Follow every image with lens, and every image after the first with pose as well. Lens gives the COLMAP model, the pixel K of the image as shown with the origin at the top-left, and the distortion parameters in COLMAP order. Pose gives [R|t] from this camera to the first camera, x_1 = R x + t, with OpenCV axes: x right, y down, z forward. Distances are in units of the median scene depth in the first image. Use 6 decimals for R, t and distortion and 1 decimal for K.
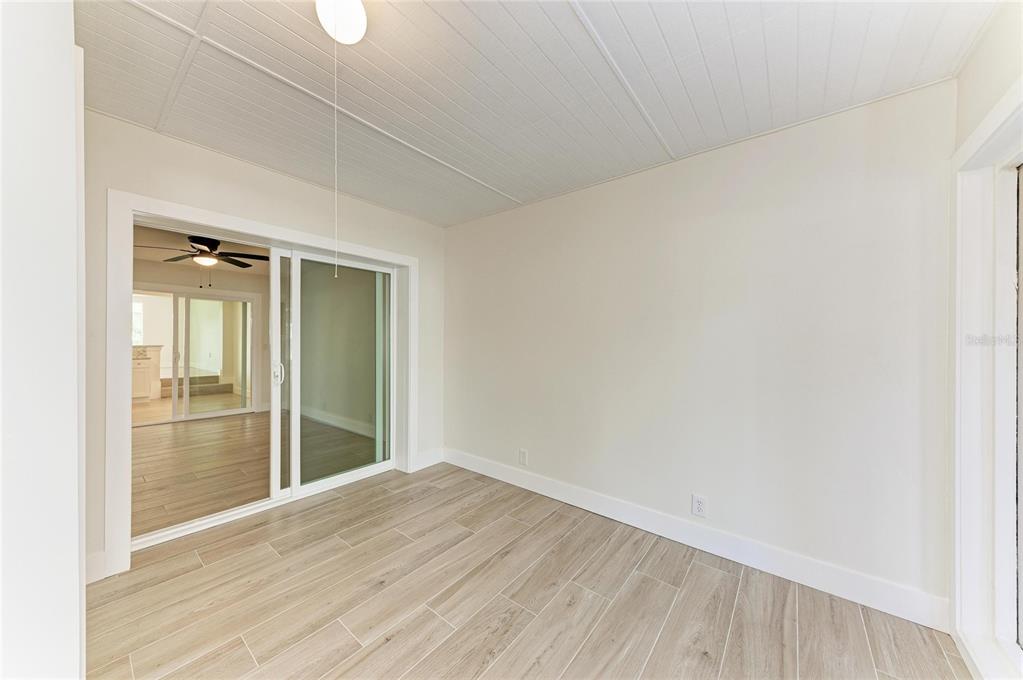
lens RADIAL K [[352.8, 0, 511.5], [0, 352.8, 340.0], [0, 0, 1]] dist [0.014745, -0.000009]
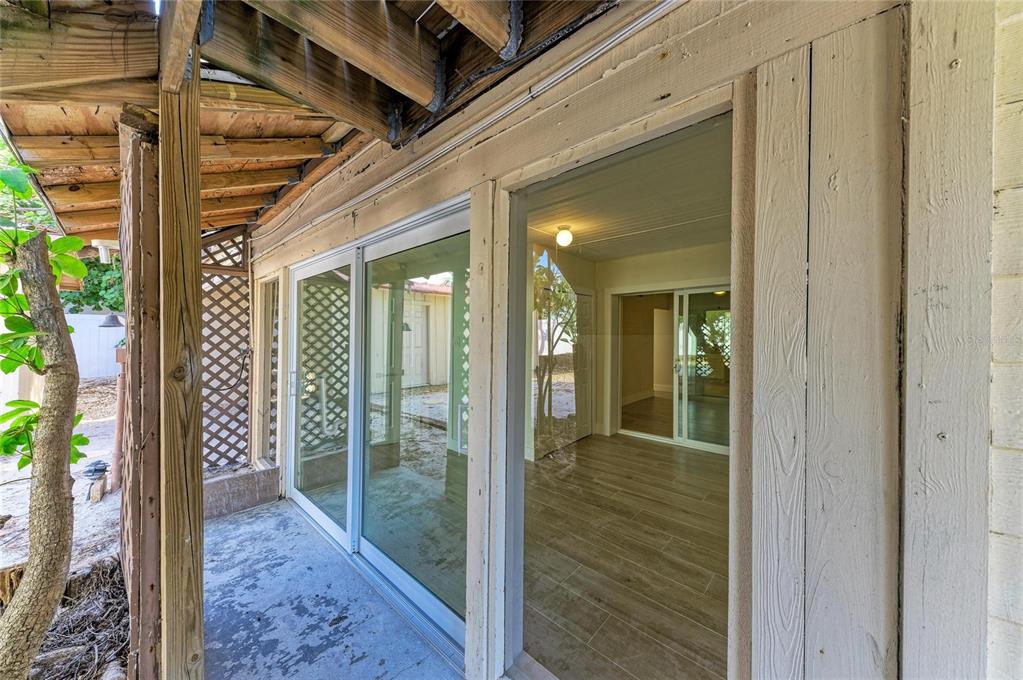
lens RADIAL K [[352.8, 0, 511.5], [0, 352.8, 340.0], [0, 0, 1]] dist [0.014745, -0.000009]
pose [[-0.064799, 0.004578, -0.997888, 1.054416], [-0.000723, 0.999989, 0.004634, -0.033919], [0.997898, 0.001022, -0.064795, 0.343194]]
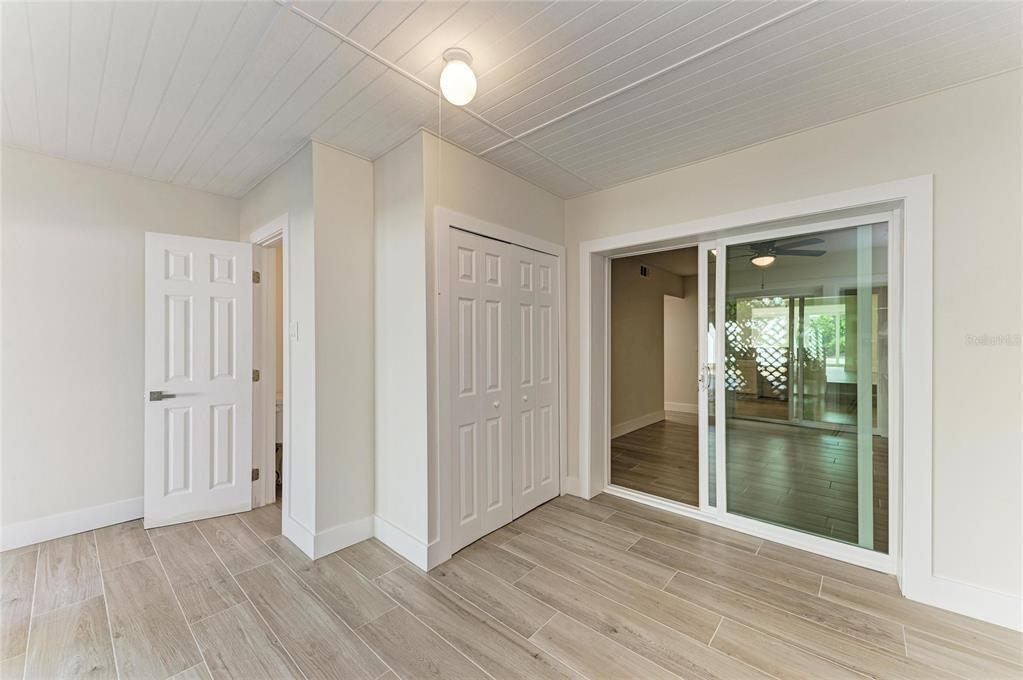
lens RADIAL K [[395.3, 0, 511.5], [0, 395.3, 340.0], [0, 0, 1]] dist [0.000268, 0.000041]
pose [[-0.051267, -0.008355, -0.998650, 0.399883], [-0.002497, 0.999963, -0.008238, 0.005913], [0.998682, 0.002071, -0.051286, 0.555979]]
